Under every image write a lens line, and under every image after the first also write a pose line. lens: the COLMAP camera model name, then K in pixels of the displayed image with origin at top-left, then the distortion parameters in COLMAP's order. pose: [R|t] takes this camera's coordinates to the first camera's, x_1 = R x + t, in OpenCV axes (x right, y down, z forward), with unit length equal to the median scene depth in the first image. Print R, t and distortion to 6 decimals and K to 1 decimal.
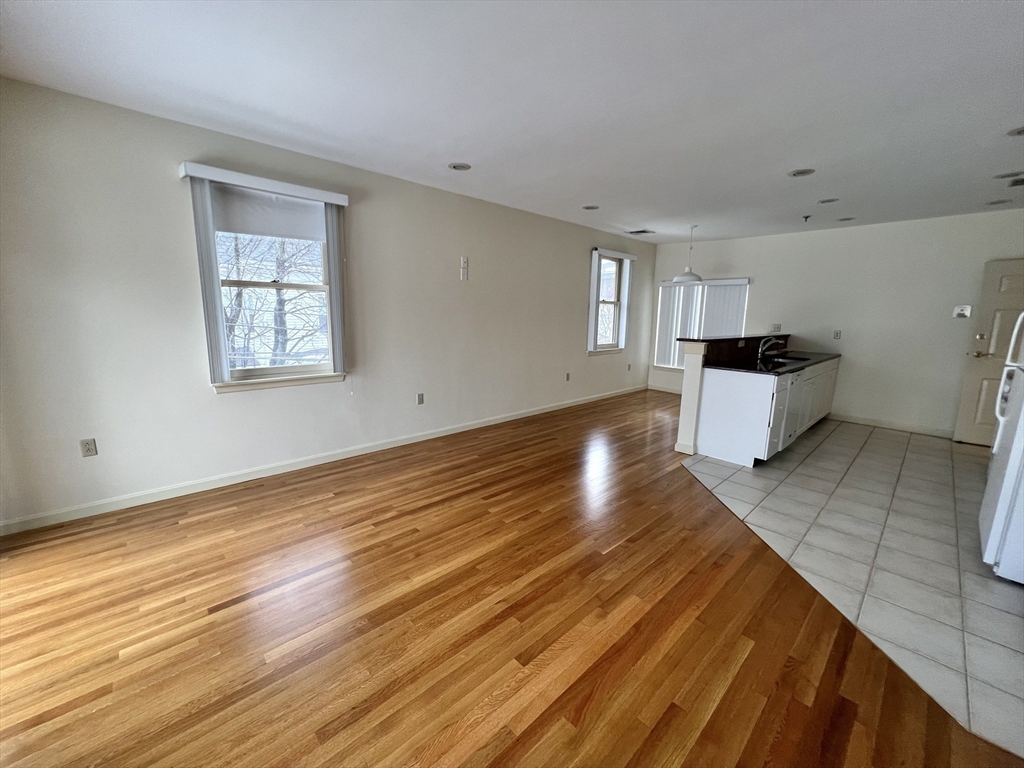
lens RADIAL K [[410.7, 0, 506.8], [0, 410.7, 386.0], [0, 0, 1]] dist [-0.001406, -0.000304]
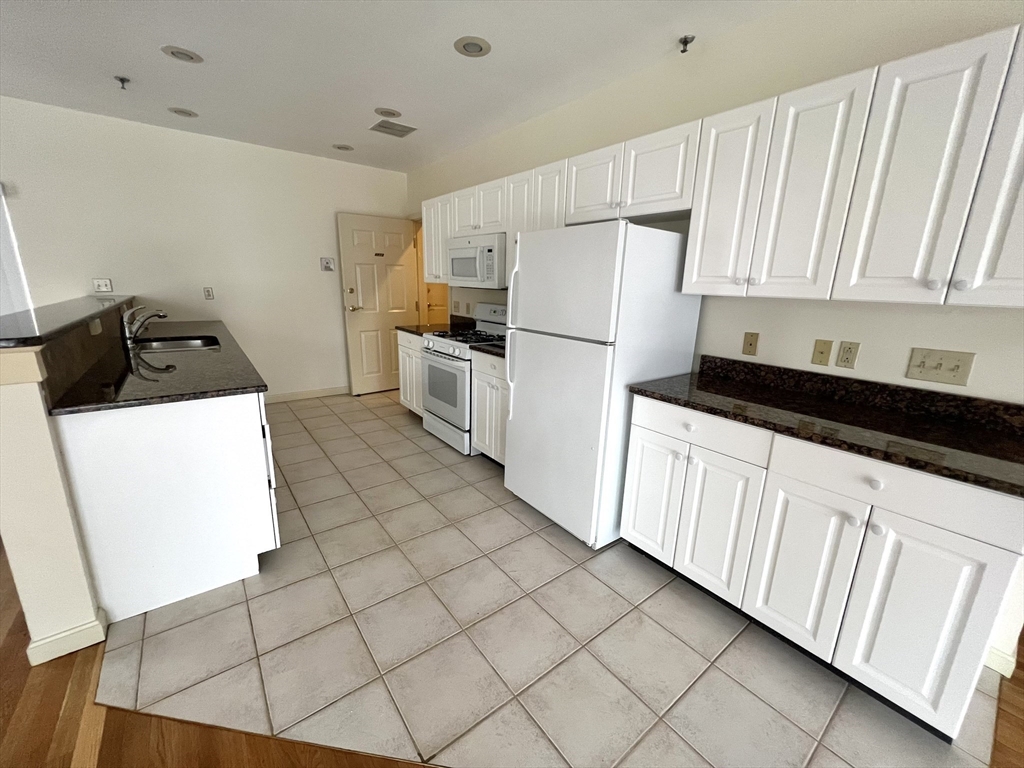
lens RADIAL K [[410.7, 0, 513.6], [0, 410.7, 384.7], [0, 0, 1]] dist [-0.001406, -0.000304]
pose [[0.102319, -0.258172, 0.960665, 0.198378], [0.145610, 0.959219, 0.242275, -0.099931], [-0.984037, 0.115093, 0.135739, 0.581843]]
